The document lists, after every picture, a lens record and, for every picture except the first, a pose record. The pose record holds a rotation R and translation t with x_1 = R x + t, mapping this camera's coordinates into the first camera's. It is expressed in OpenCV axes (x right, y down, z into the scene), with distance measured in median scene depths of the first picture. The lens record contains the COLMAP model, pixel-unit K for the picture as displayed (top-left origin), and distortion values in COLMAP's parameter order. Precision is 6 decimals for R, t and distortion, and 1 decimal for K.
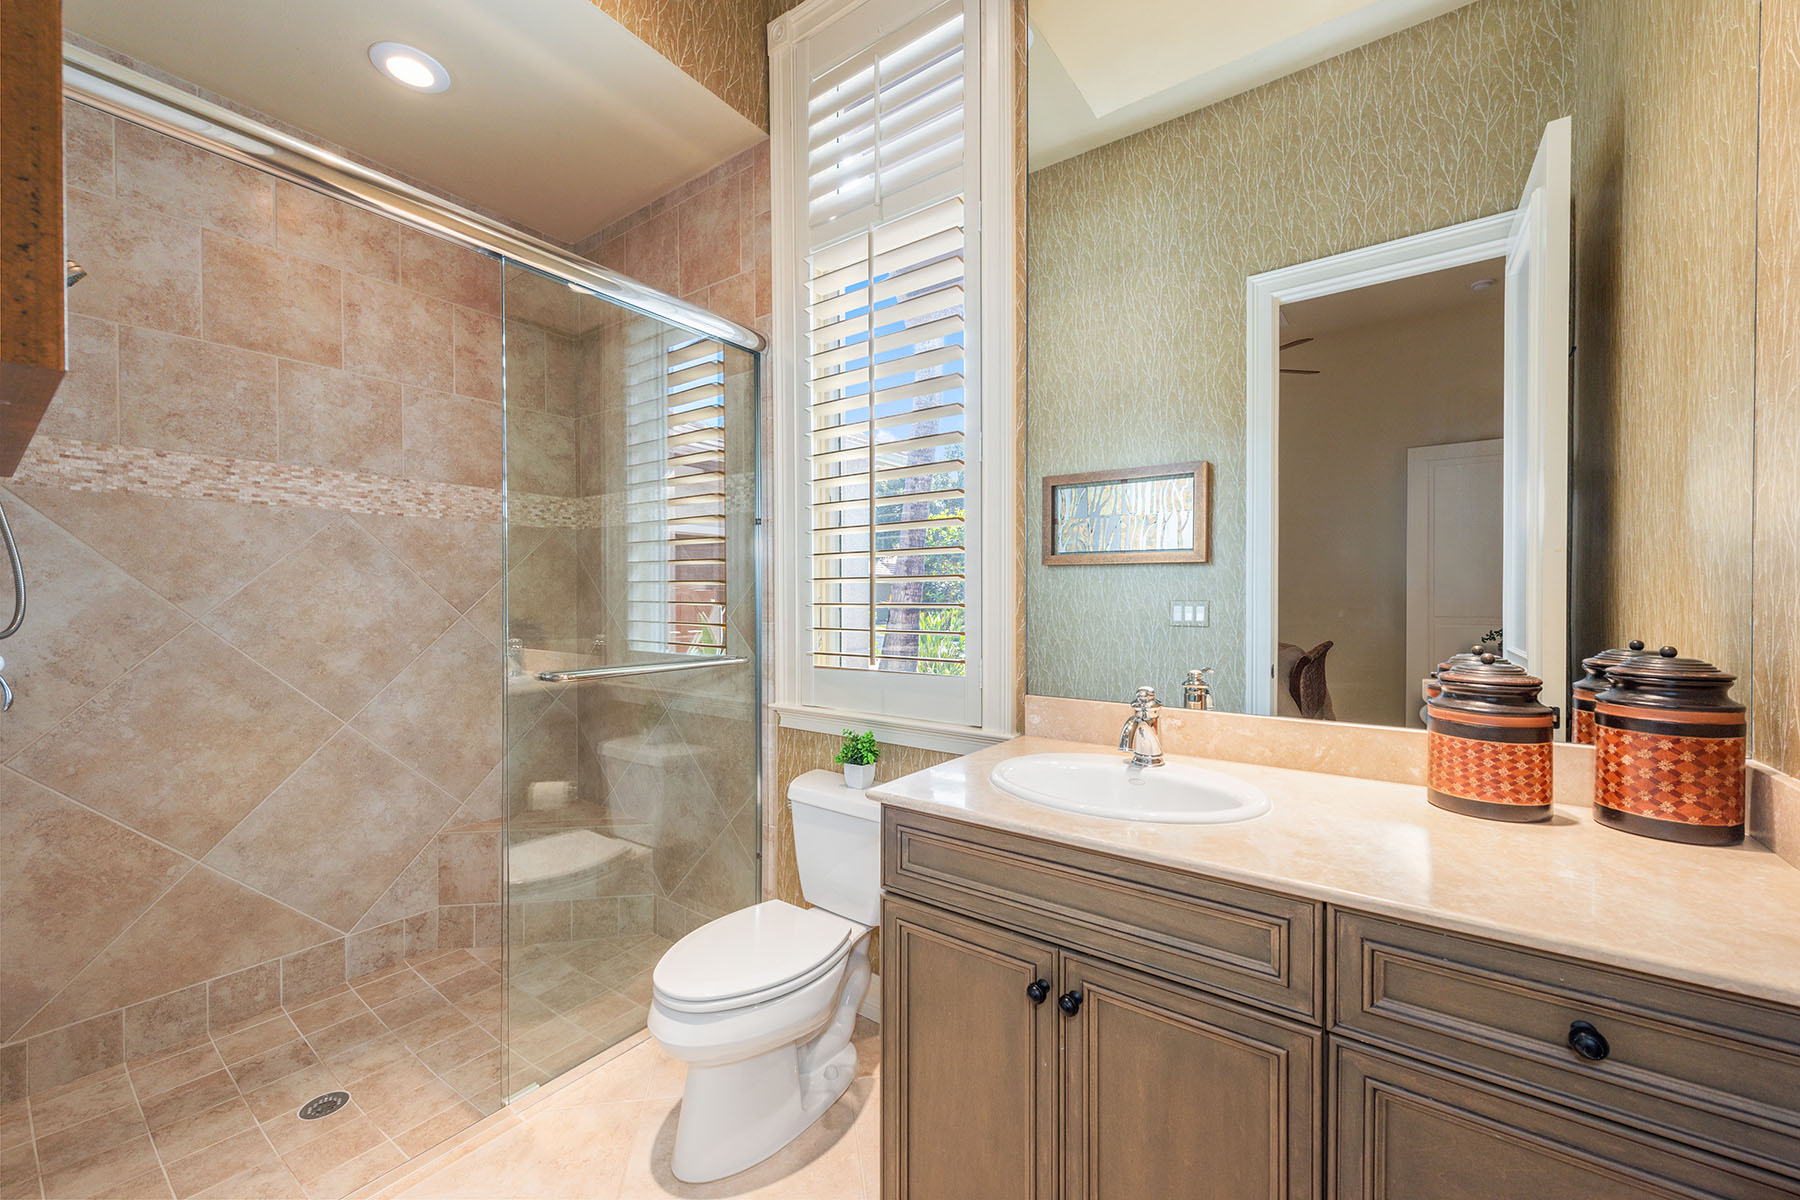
lens RADIAL K [[700.7, 0, 898.3], [0, 700.7, 609.4], [0, 0, 1]] dist [0.011671, -0.002305]
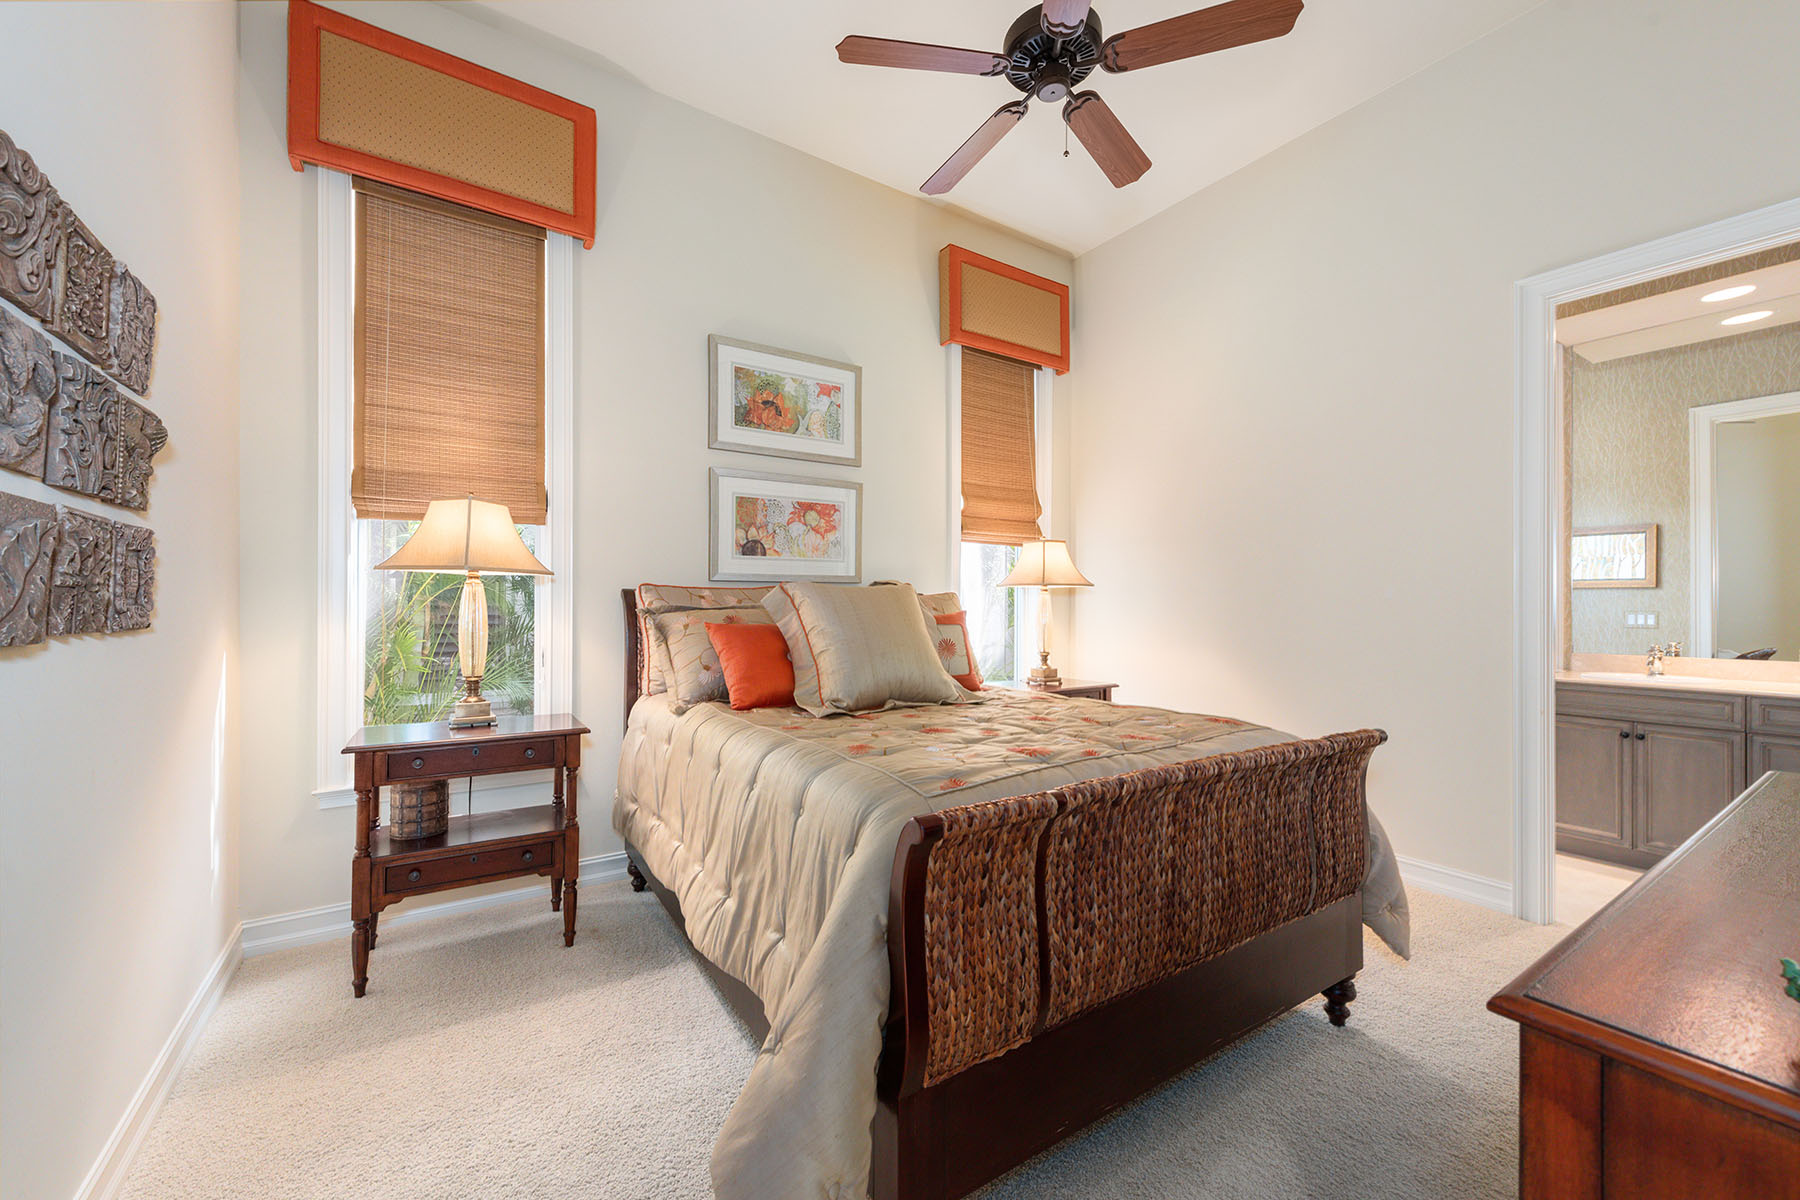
lens RADIAL K [[700.7, 0, 902.0], [0, 700.7, 600.9], [0, 0, 1]] dist [0.011671, -0.002305]
pose [[0.939886, 0.004931, -0.341451, -1.562504], [-0.011868, 0.999763, -0.018229, 0.033898], [0.341281, 0.021185, 0.939723, -2.743359]]
